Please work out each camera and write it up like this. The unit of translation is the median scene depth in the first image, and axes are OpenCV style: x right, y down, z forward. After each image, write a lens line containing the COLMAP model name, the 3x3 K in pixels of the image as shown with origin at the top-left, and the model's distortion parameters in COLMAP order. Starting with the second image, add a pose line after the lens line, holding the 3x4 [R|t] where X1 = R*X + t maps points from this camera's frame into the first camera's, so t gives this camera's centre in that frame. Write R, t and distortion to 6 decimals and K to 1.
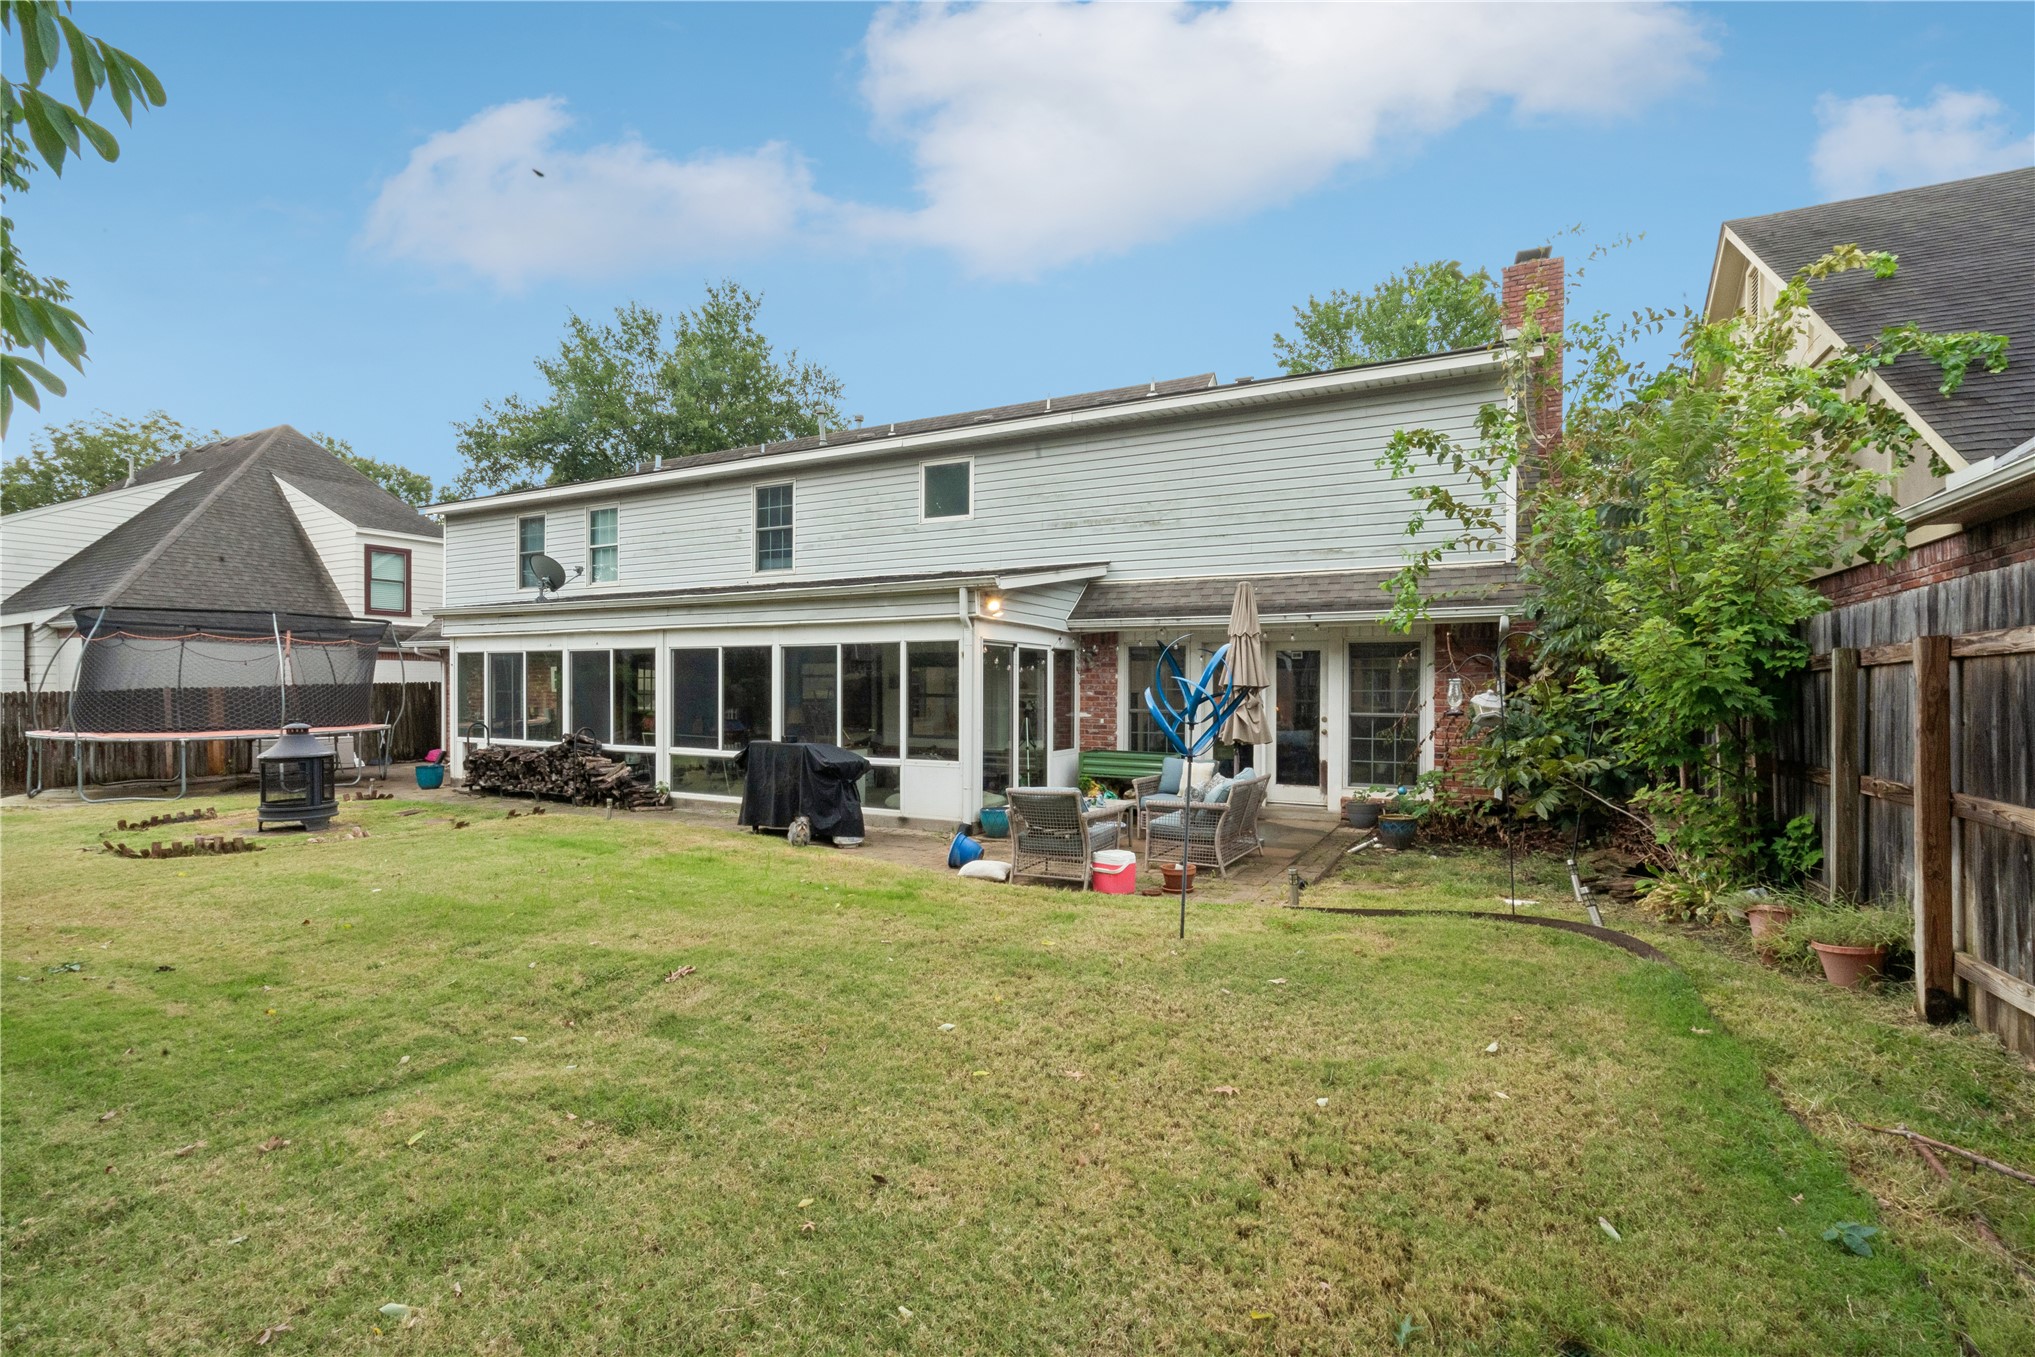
lens RADIAL K [[909.1, 0, 1014.9], [0, 909.1, 713.0], [0, 0, 1]] dist [-0.002618, -0.000483]
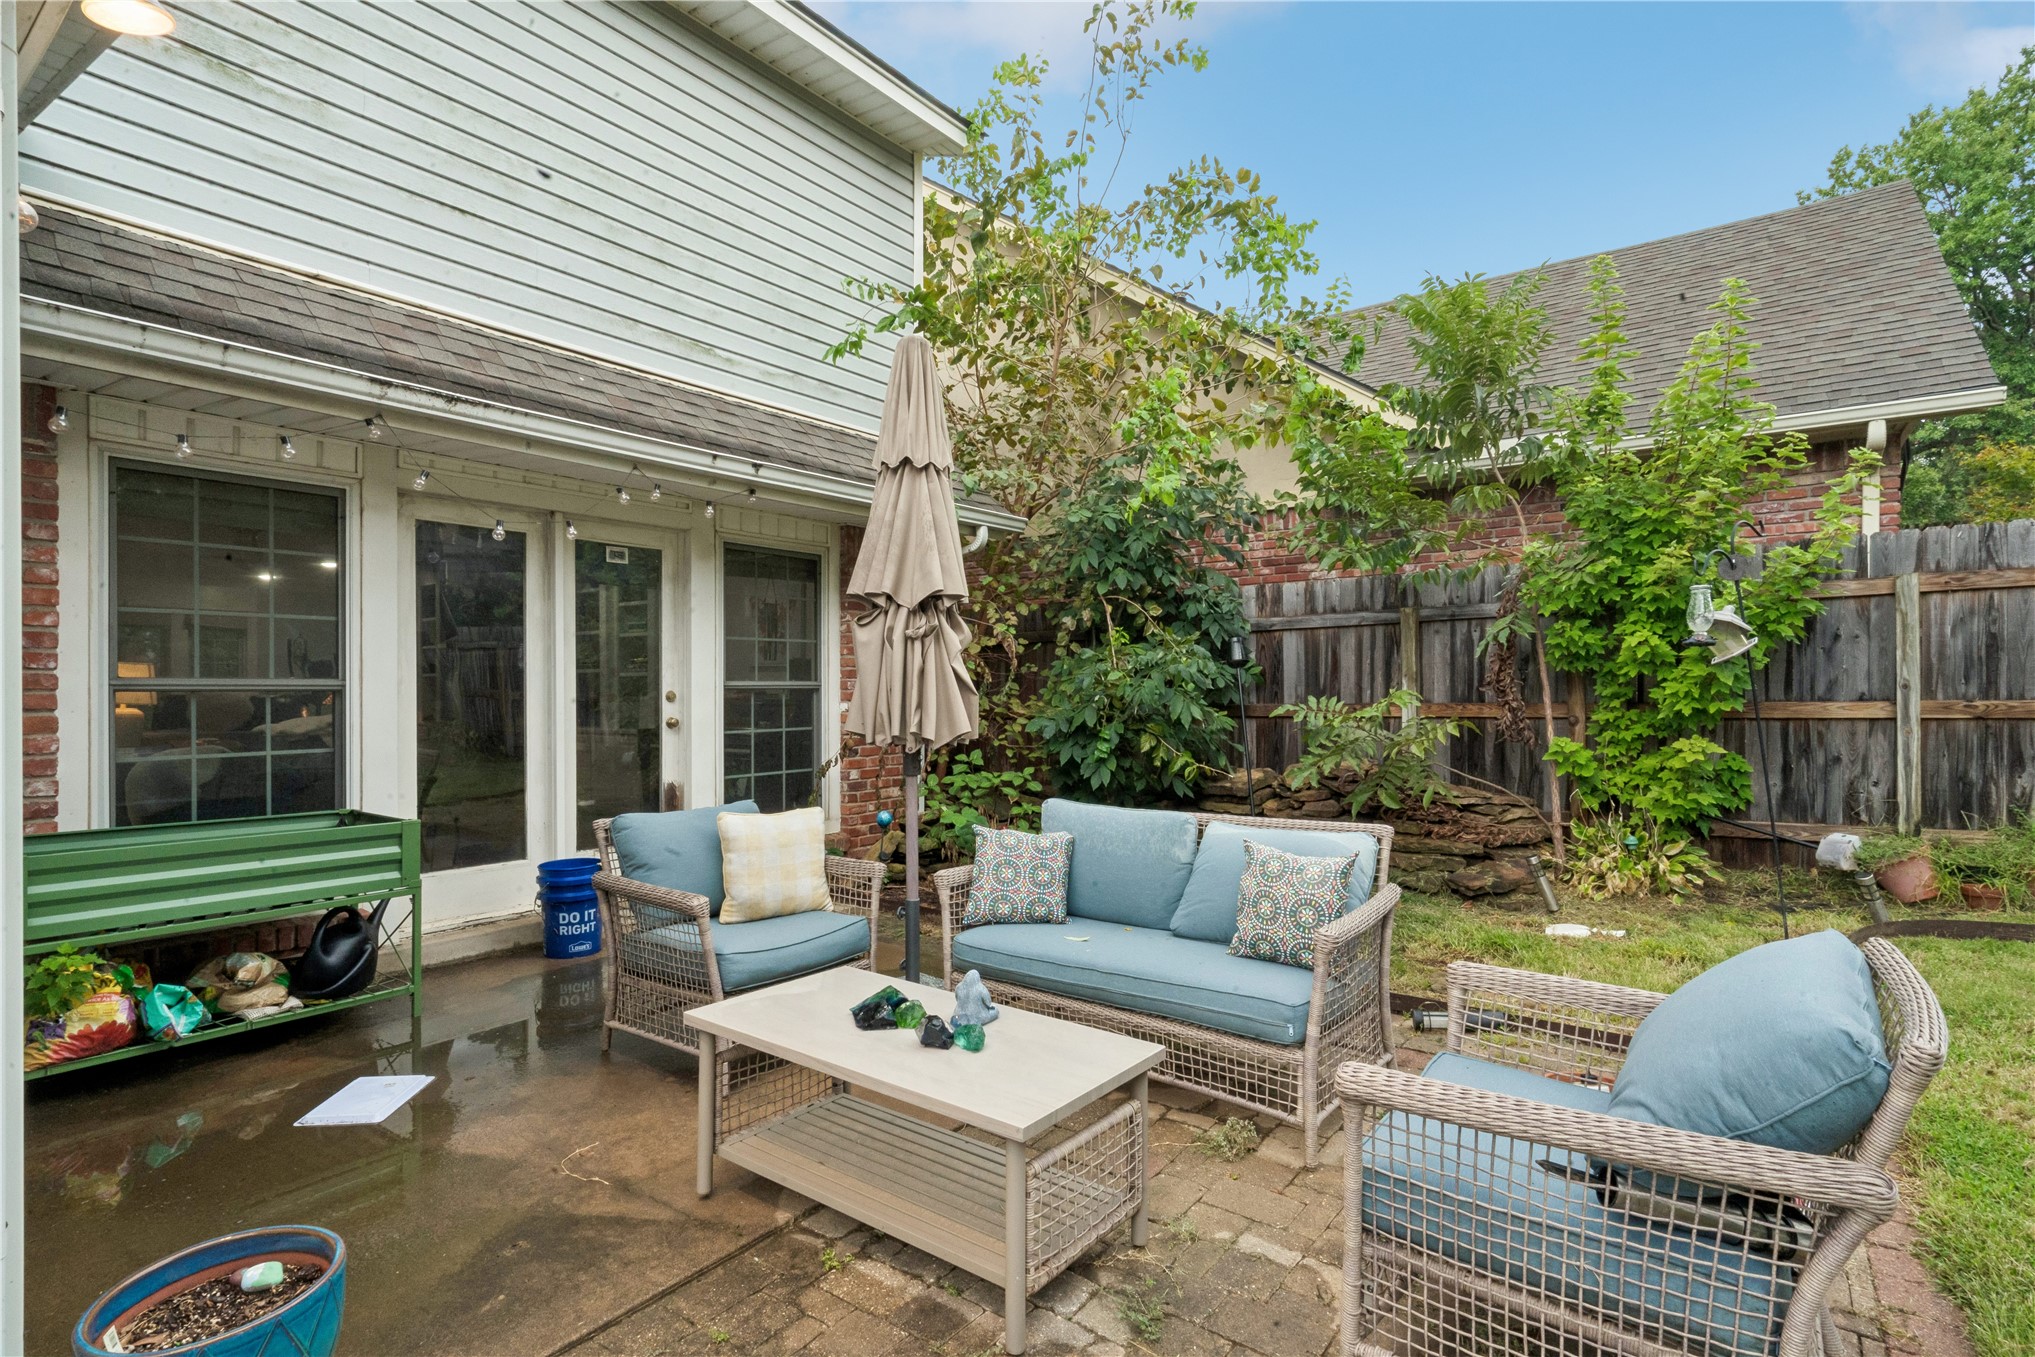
lens RADIAL K [[999.9, 0, 1001.9], [0, 999.9, 690.2], [0, 0, 1]] dist [0.003875, 0.000275]
pose [[0.182036, -0.011110, 0.983229, -0.126264], [0.021892, 0.999734, 0.007244, 0.003410], [-0.983048, 0.020206, 0.182231, 0.653235]]
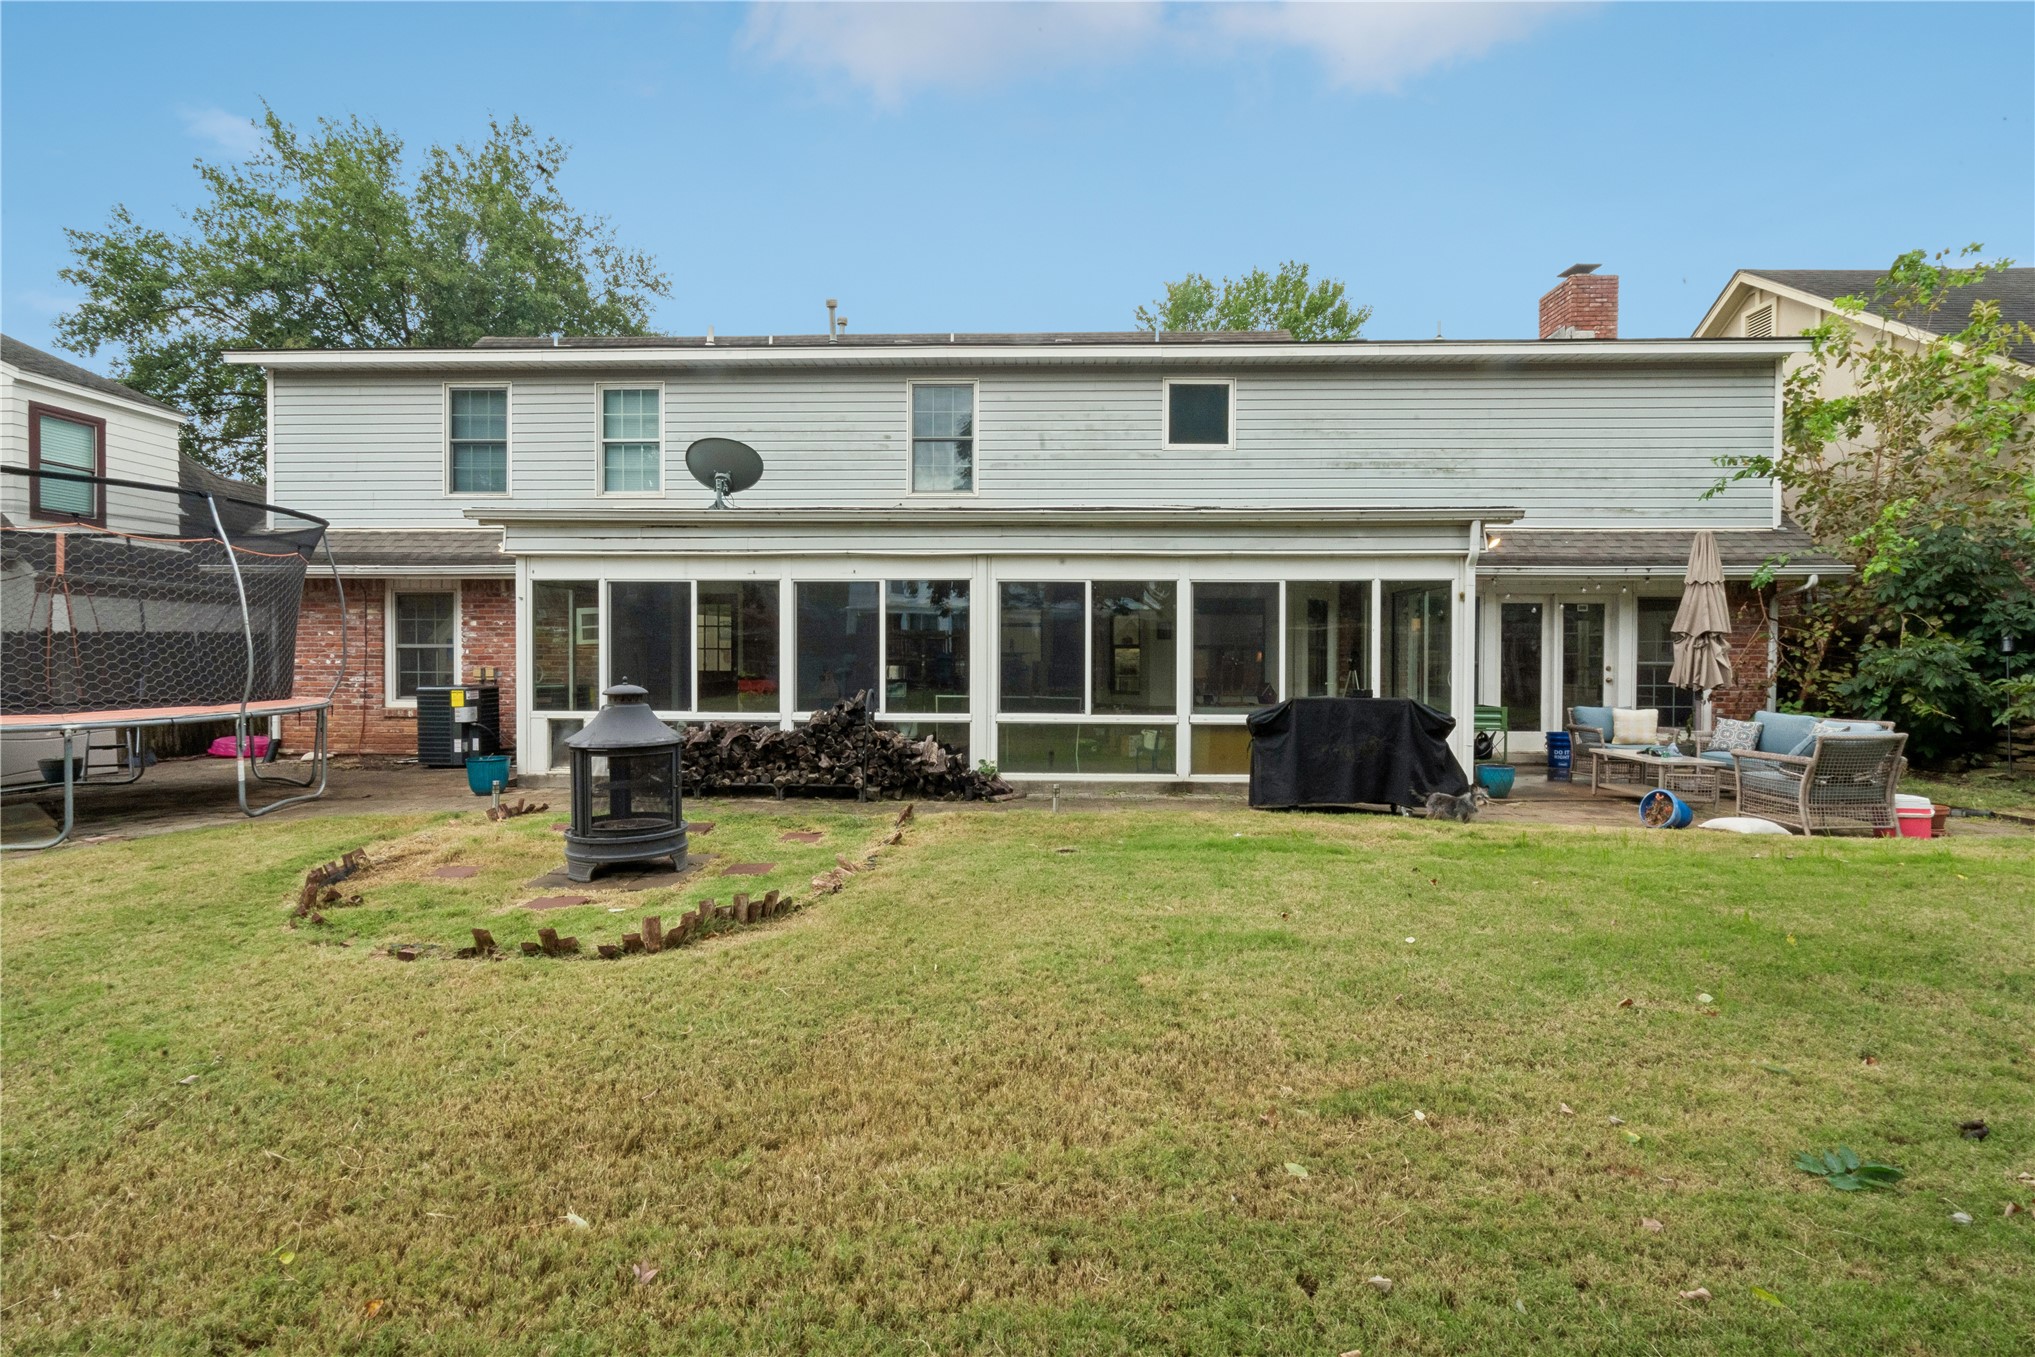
lens RADIAL K [[909.1, 0, 1011.2], [0, 909.1, 669.6], [0, 0, 1]] dist [-0.002618, -0.000483]
pose [[0.906447, -0.009072, 0.422223, -0.656525], [0.009865, 0.999951, 0.000306, 0.000926], [-0.422205, 0.003888, 0.906492, 0.297155]]
